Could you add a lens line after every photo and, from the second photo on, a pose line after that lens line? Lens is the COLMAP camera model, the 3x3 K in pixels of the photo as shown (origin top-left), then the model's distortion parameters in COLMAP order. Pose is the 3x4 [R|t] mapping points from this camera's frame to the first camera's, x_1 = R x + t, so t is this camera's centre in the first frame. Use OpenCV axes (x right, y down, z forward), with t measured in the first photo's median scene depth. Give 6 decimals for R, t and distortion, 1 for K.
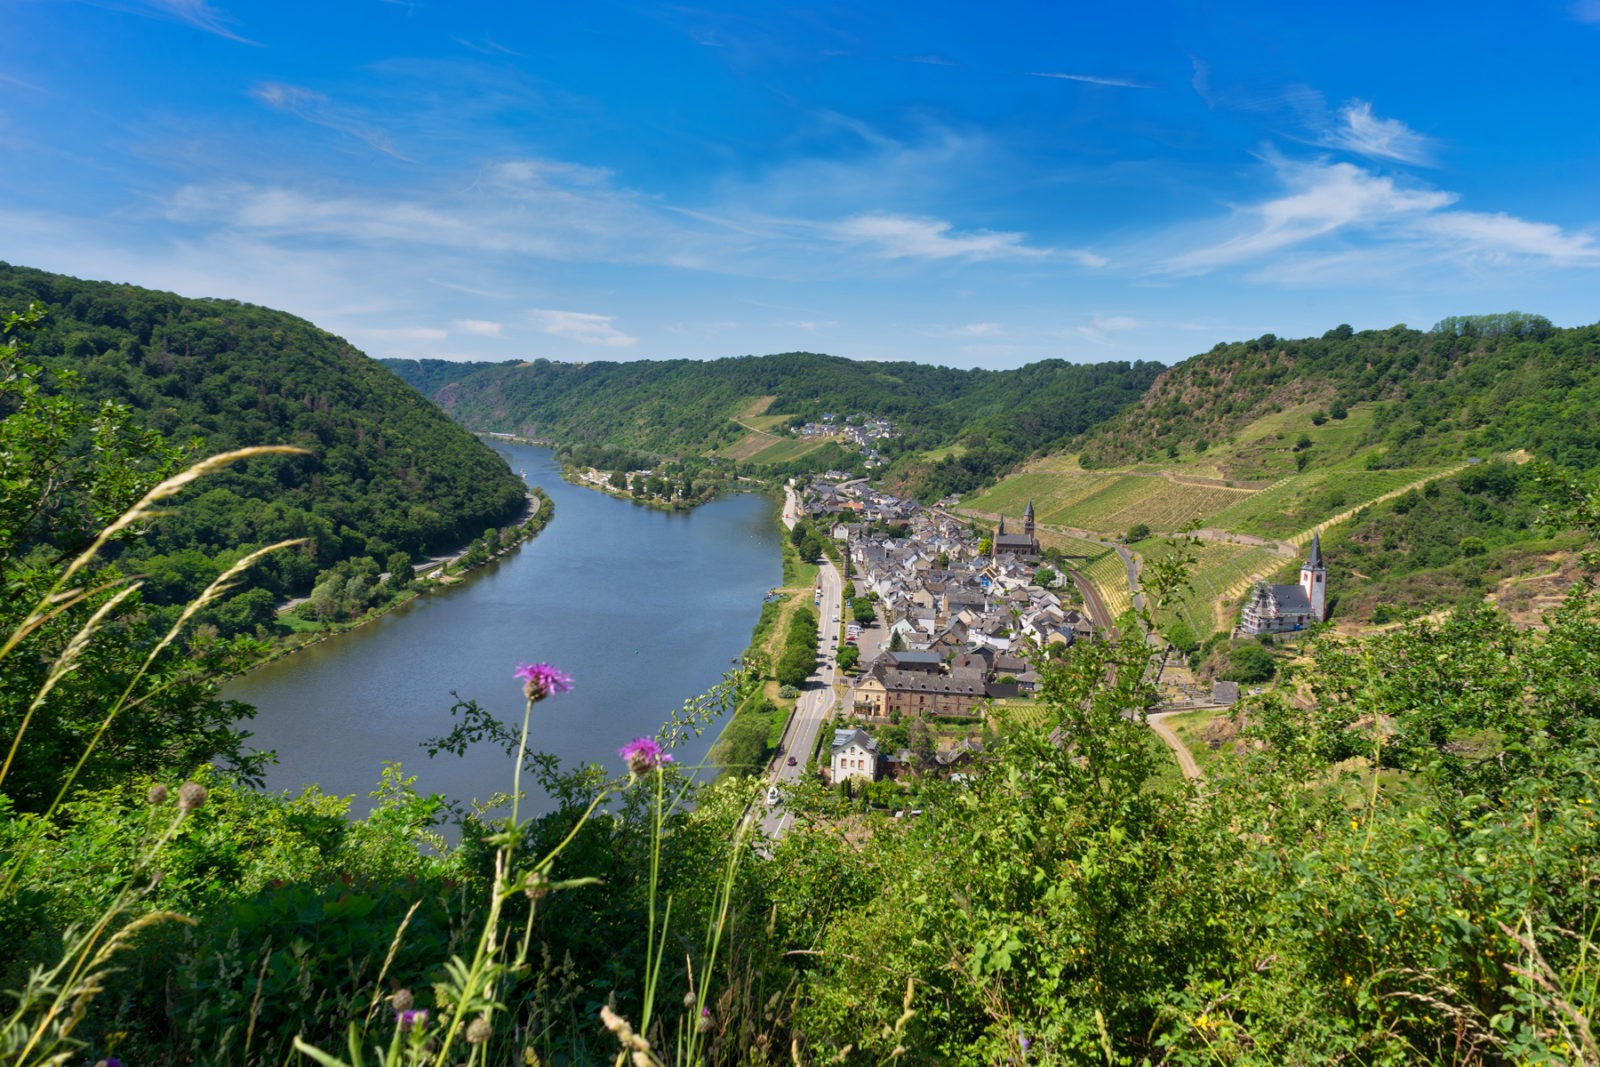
lens RADIAL K [[1292.1, 0, 811.2], [0, 1292.1, 520.4], [0, 0, 1]] dist [-0.002667, -0.001934]
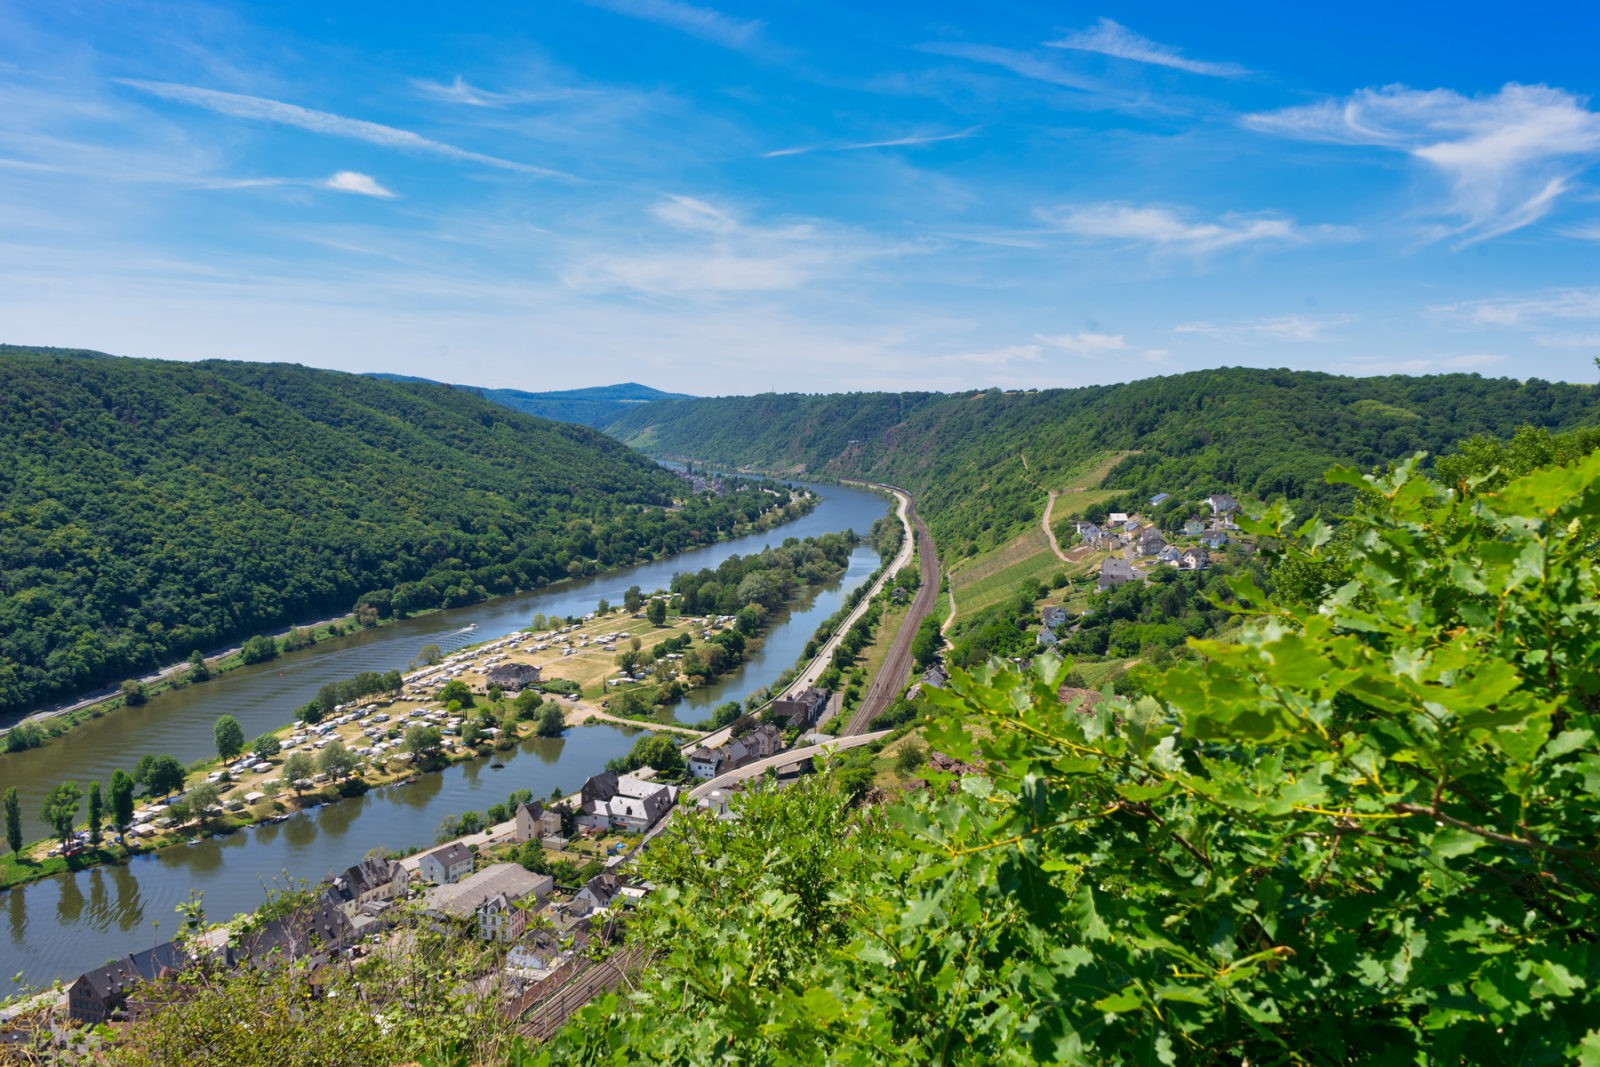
lens RADIAL K [[1292.1, 0, 811.2], [0, 1292.1, 520.4], [0, 0, 1]] dist [-0.002667, -0.001934]
pose [[0.854169, 0.012476, -0.519846, 0.127031], [-0.019855, 0.999766, -0.008632, -0.053274], [0.519617, 0.017695, 0.854216, 0.411092]]
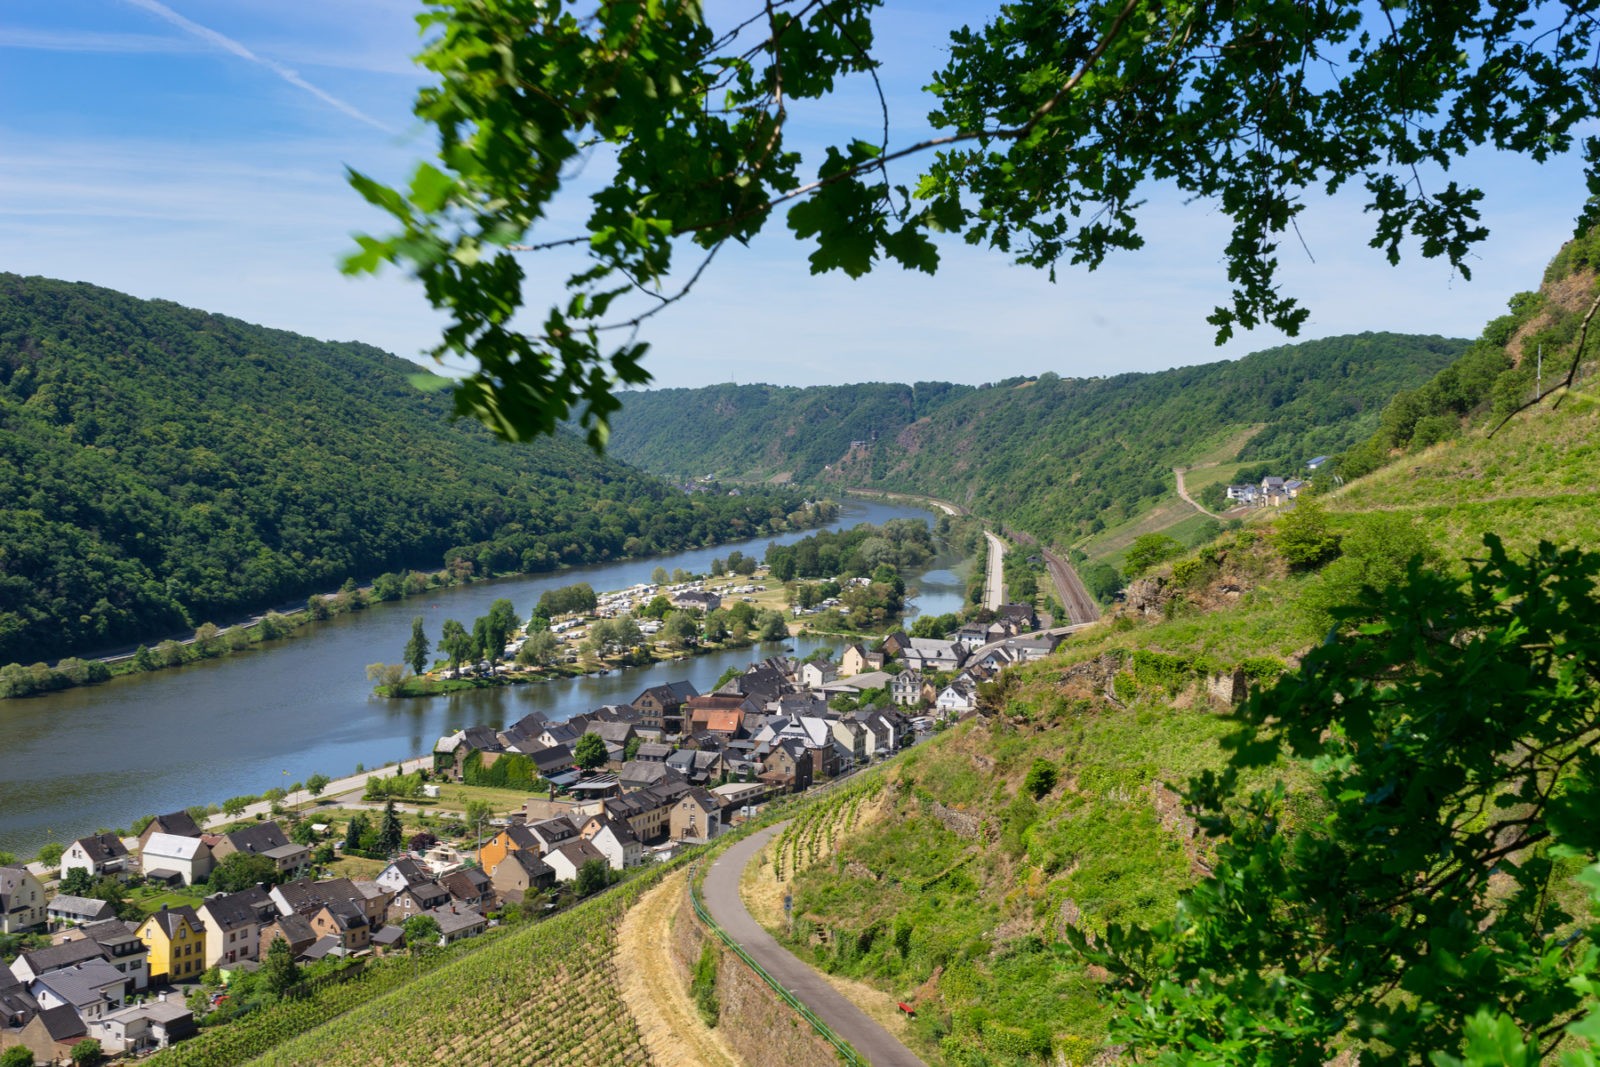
lens RADIAL K [[1853.1, 0, 804.4], [0, 1853.1, 534.9], [0, 0, 1]] dist [-0.012973, 0.010050]
pose [[0.879068, 0.009139, -0.476608, 0.132753], [-0.031588, 0.998736, -0.039110, -0.019556], [0.475648, 0.049435, 0.878245, 0.281609]]
